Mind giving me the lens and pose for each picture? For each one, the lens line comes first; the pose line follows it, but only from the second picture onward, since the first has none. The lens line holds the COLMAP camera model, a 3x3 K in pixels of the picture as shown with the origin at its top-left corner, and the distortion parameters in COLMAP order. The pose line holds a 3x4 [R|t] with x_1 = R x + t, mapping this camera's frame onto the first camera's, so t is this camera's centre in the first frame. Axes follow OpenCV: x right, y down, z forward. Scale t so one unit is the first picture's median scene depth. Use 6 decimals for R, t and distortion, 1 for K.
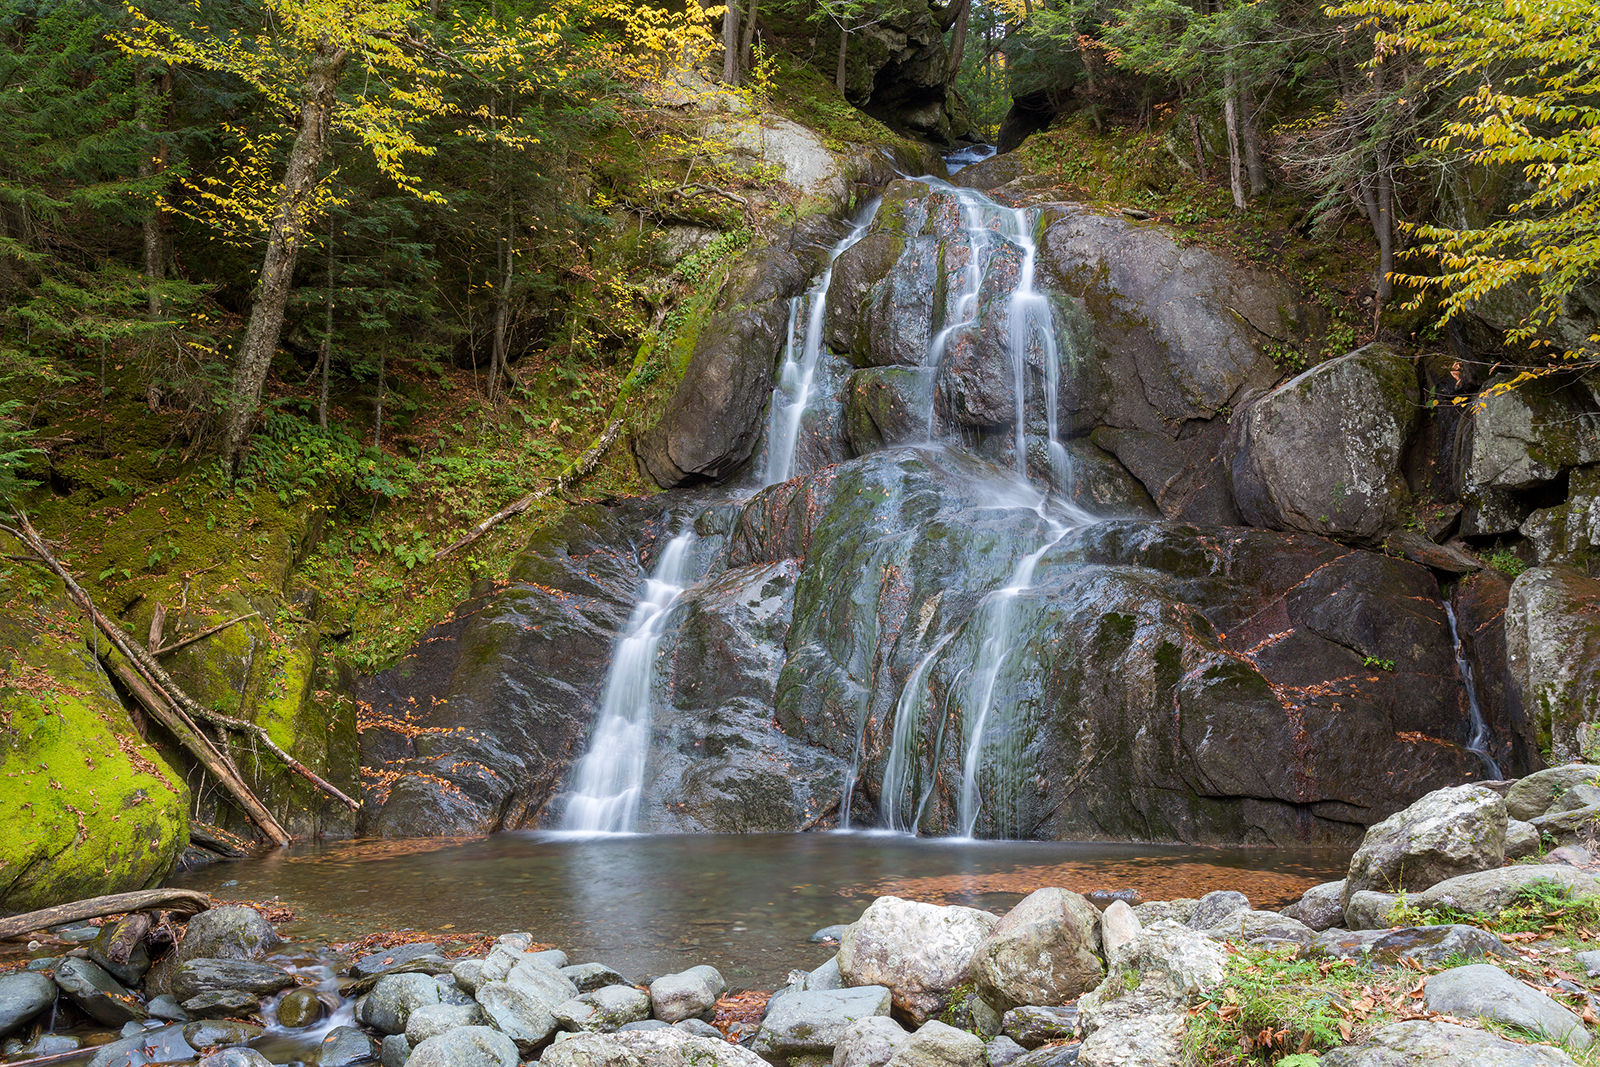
lens RADIAL K [[1195.6, 0, 802.7], [0, 1195.6, 612.1], [0, 0, 1]] dist [-0.001958, 0.007798]
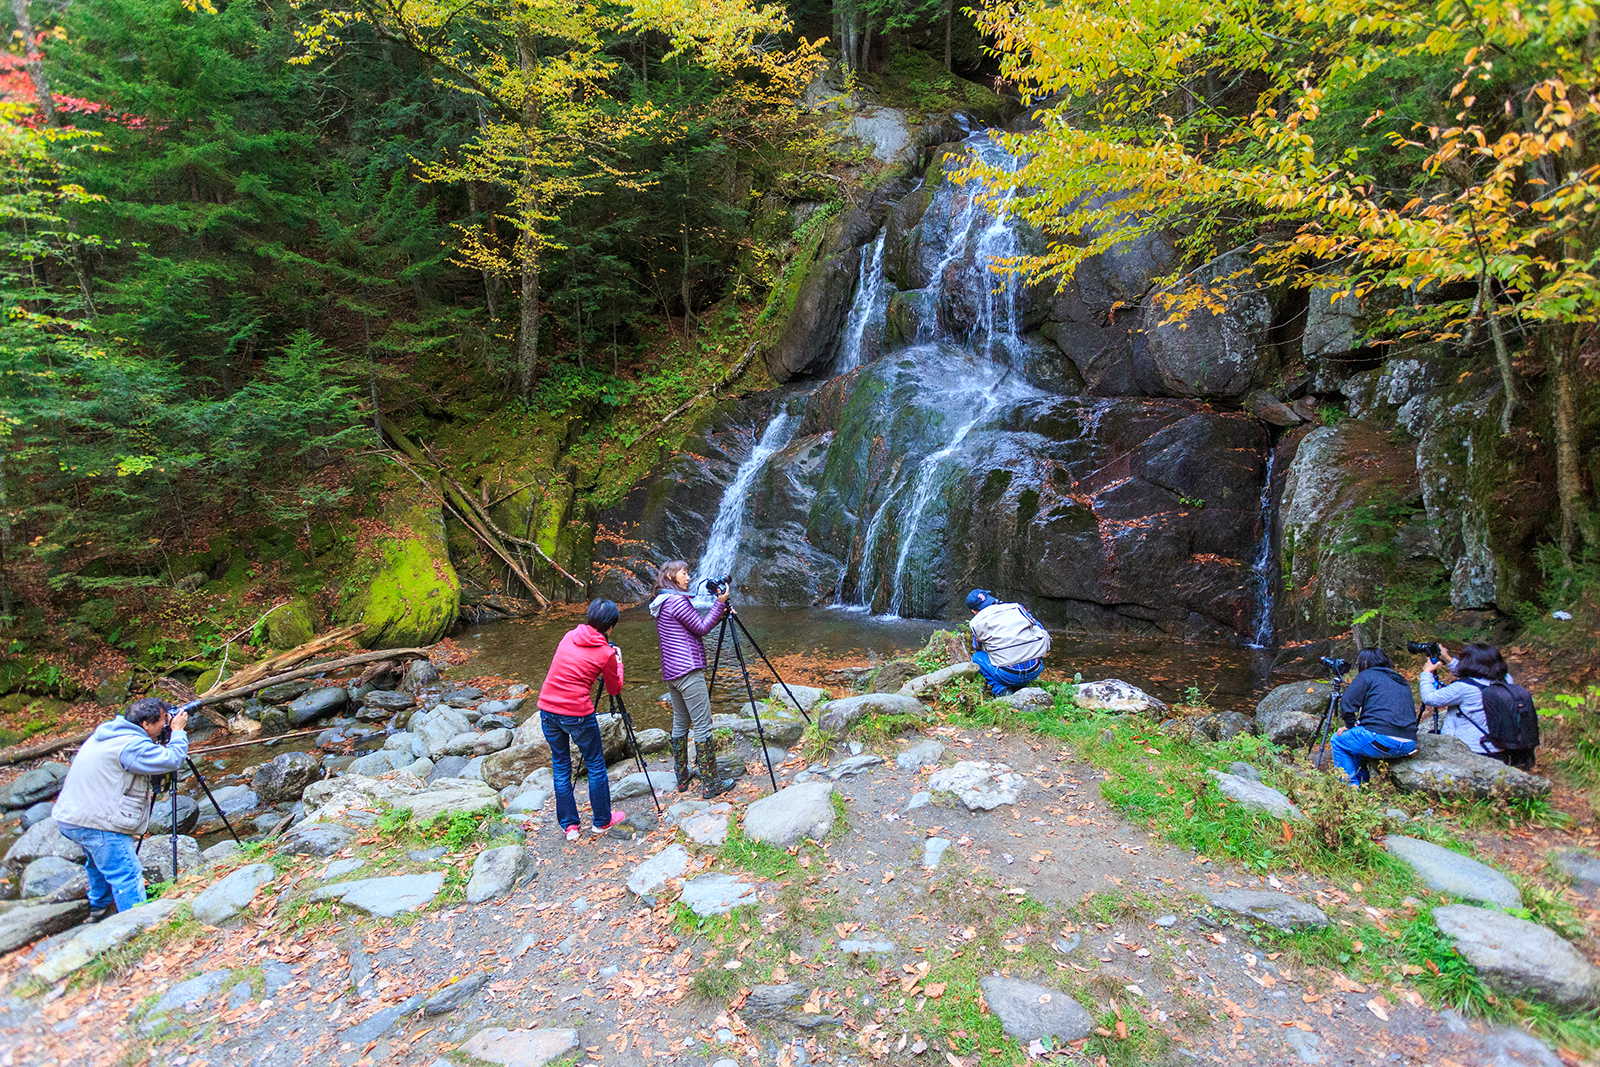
lens RADIAL K [[750.6, 0, 800.5], [0, 750.6, 545.4], [0, 0, 1]] dist [-0.002873, 0.001198]
pose [[0.933464, 0.004955, -0.358637, 0.336712], [0.059595, 0.983863, 0.168707, -0.071394], [0.353686, -0.178855, 0.918105, 0.046443]]
